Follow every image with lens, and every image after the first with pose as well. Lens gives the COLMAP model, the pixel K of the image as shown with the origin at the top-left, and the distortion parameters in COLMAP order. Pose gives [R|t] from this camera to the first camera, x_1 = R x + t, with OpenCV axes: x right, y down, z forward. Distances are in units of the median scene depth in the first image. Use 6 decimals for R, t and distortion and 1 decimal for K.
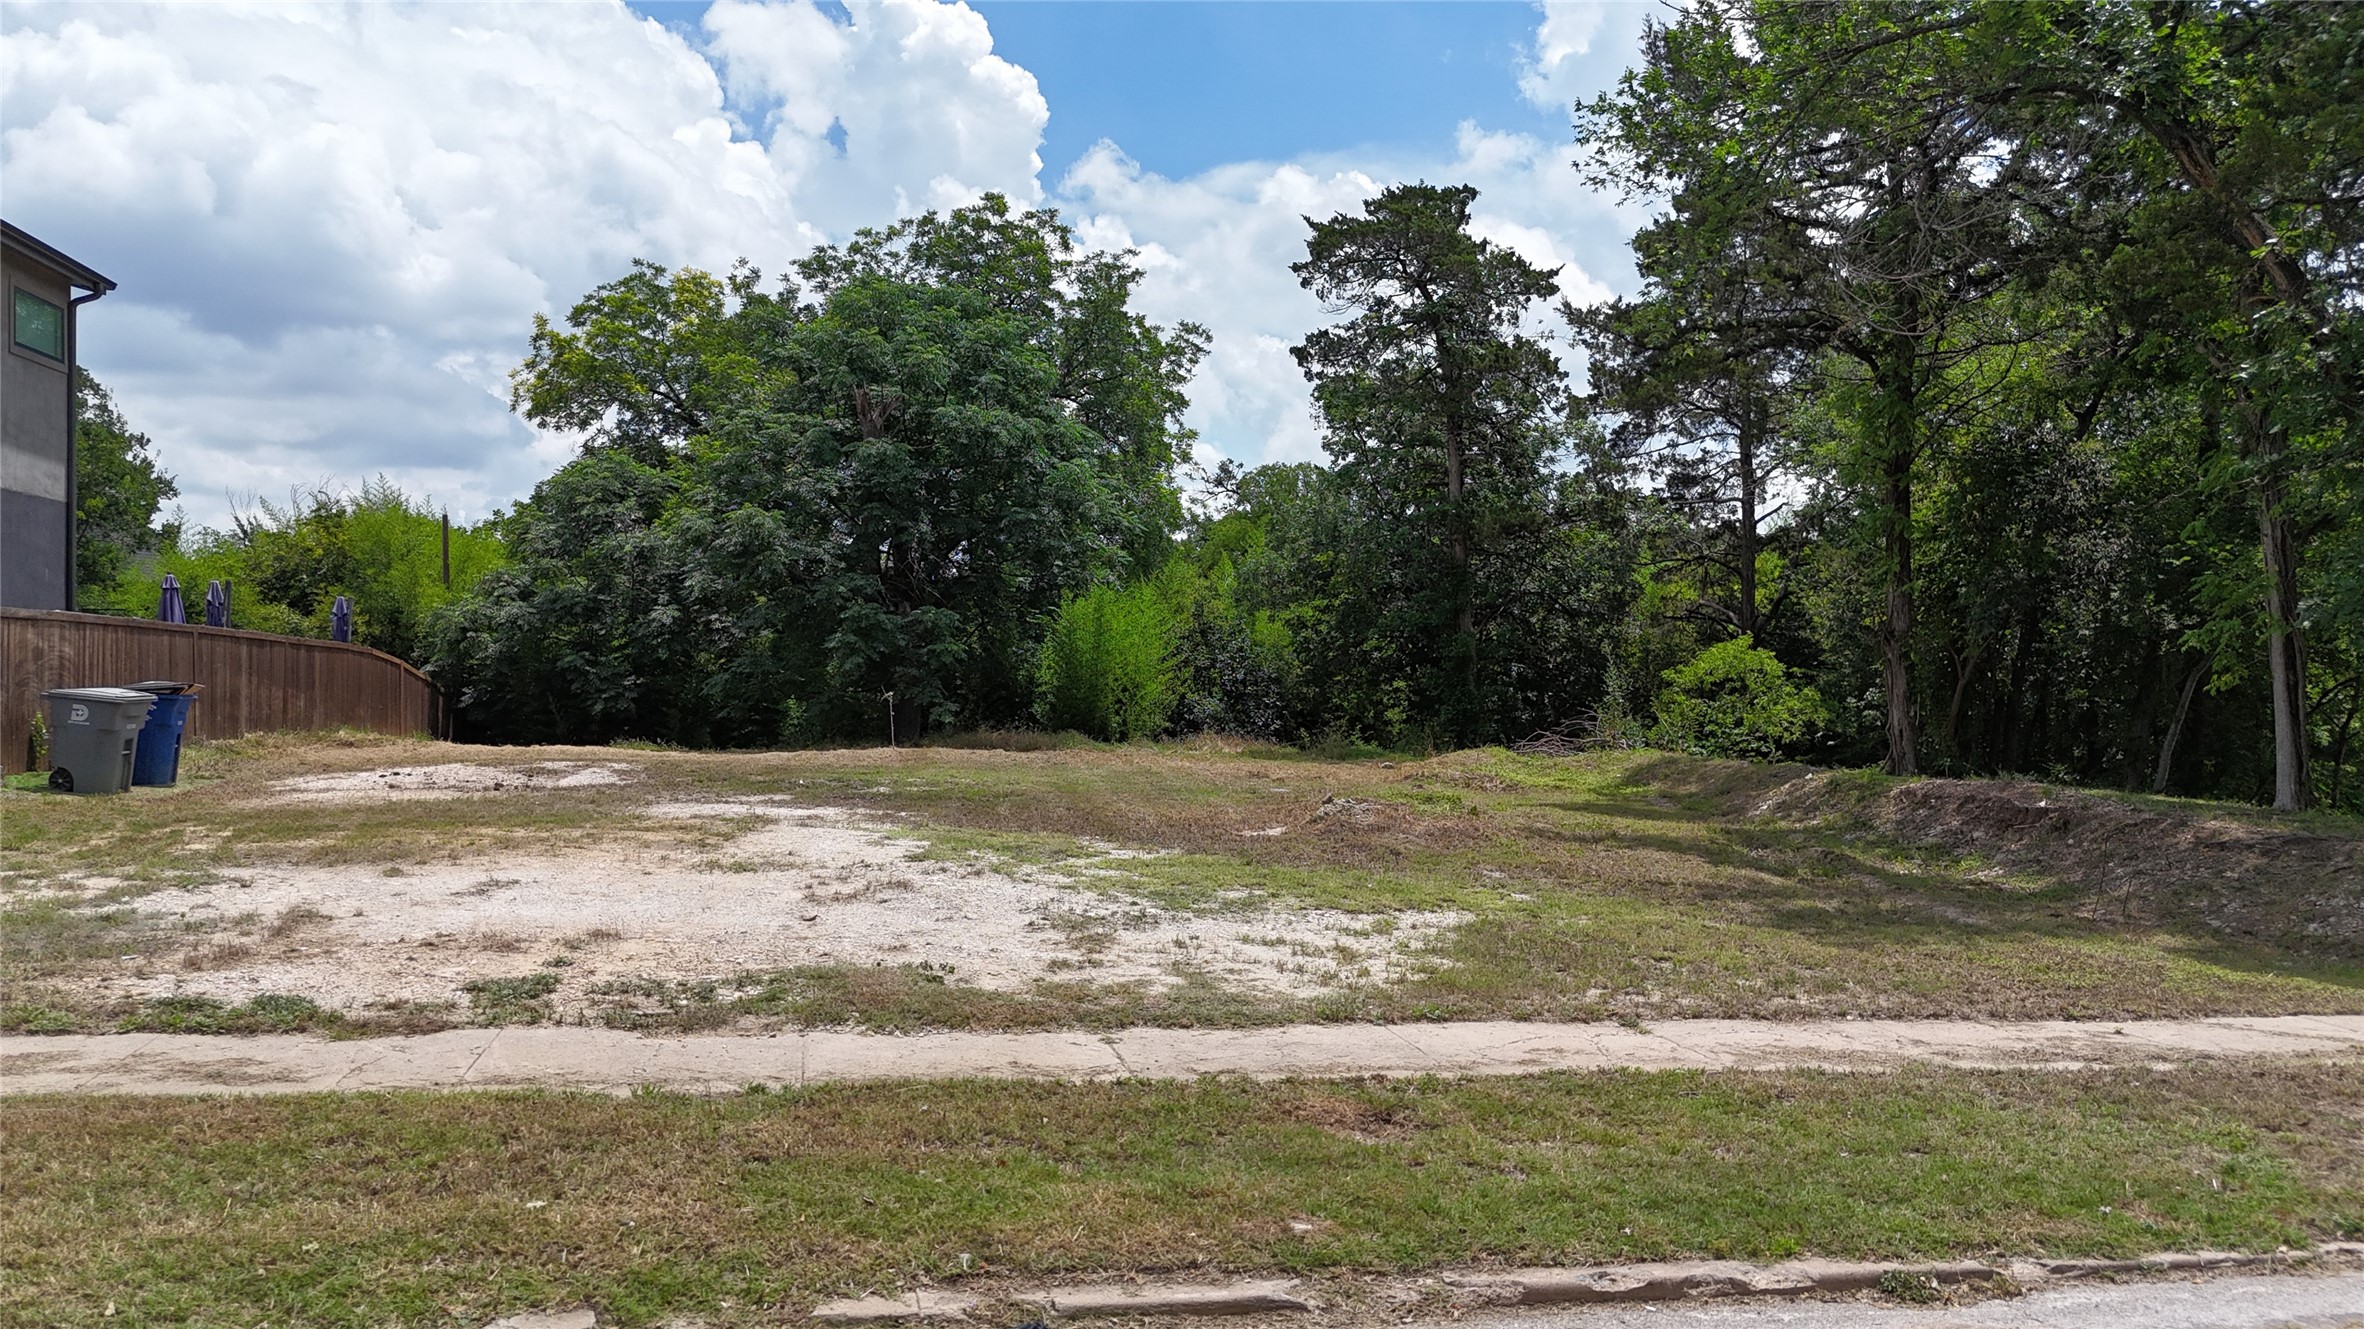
lens RADIAL K [[1785.9, 0, 1186.7], [0, 1785.9, 673.9], [0, 0, 1]] dist [0.102126, -0.022001]
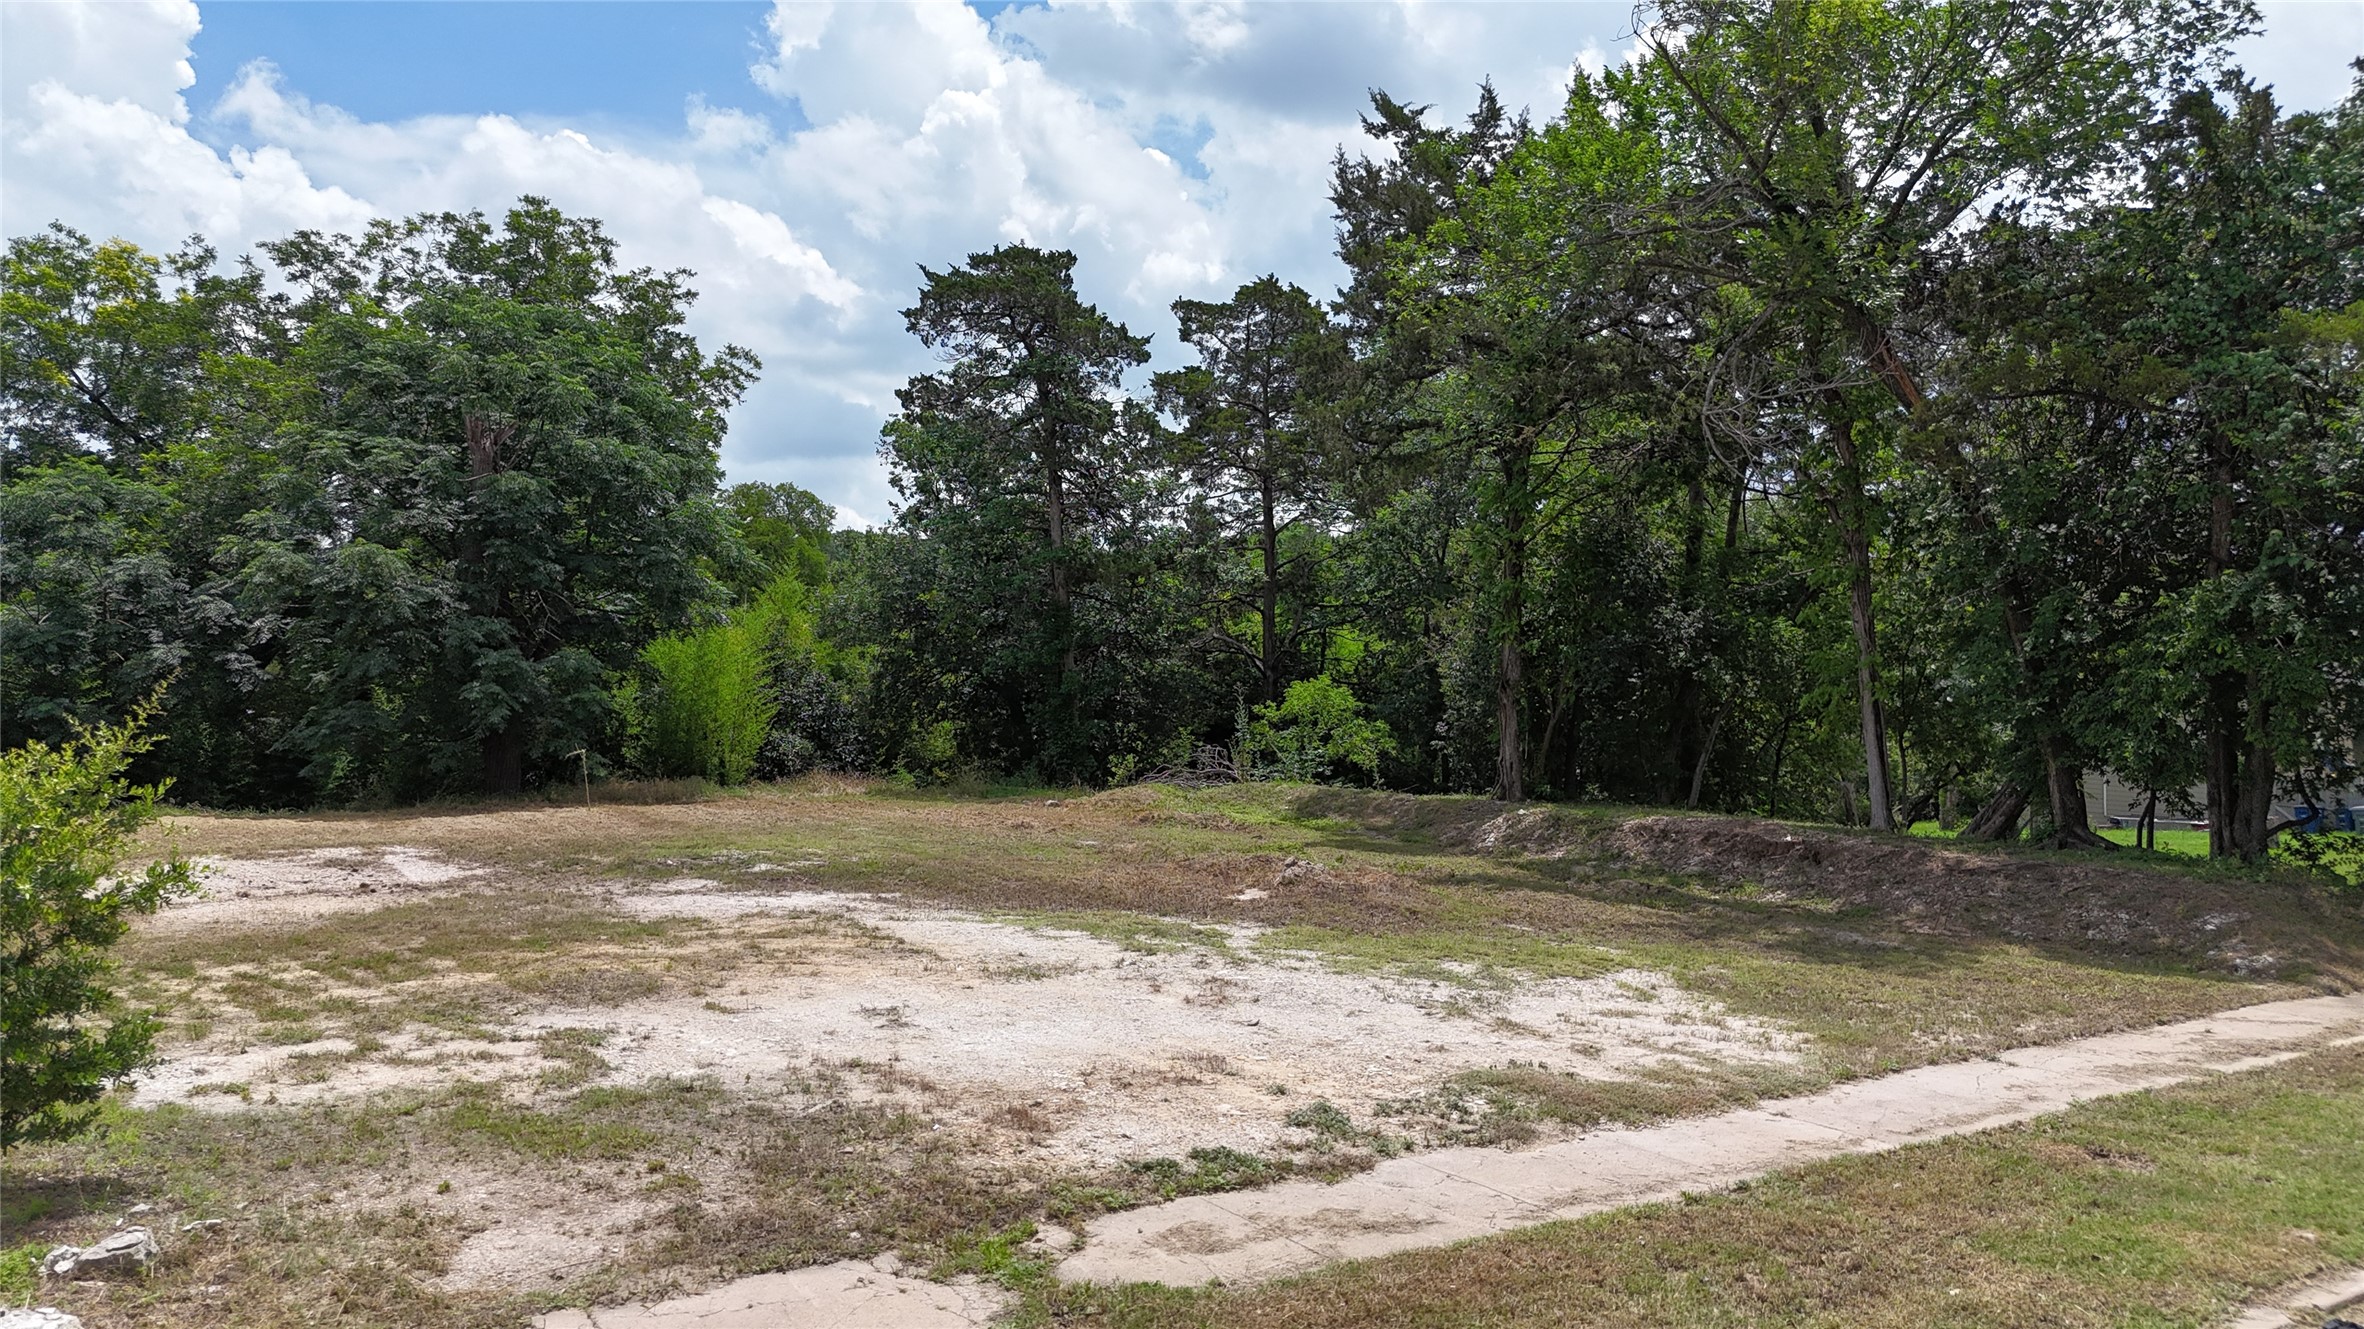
lens RADIAL K [[1785.9, 0, 1193.9], [0, 1785.9, 665.6], [0, 0, 1]] dist [0.102126, -0.022001]
pose [[0.914997, -0.005797, 0.403420, -0.197419], [0.006594, 0.999978, -0.000588, -0.024280], [-0.403408, 0.003198, 0.915015, 0.001970]]
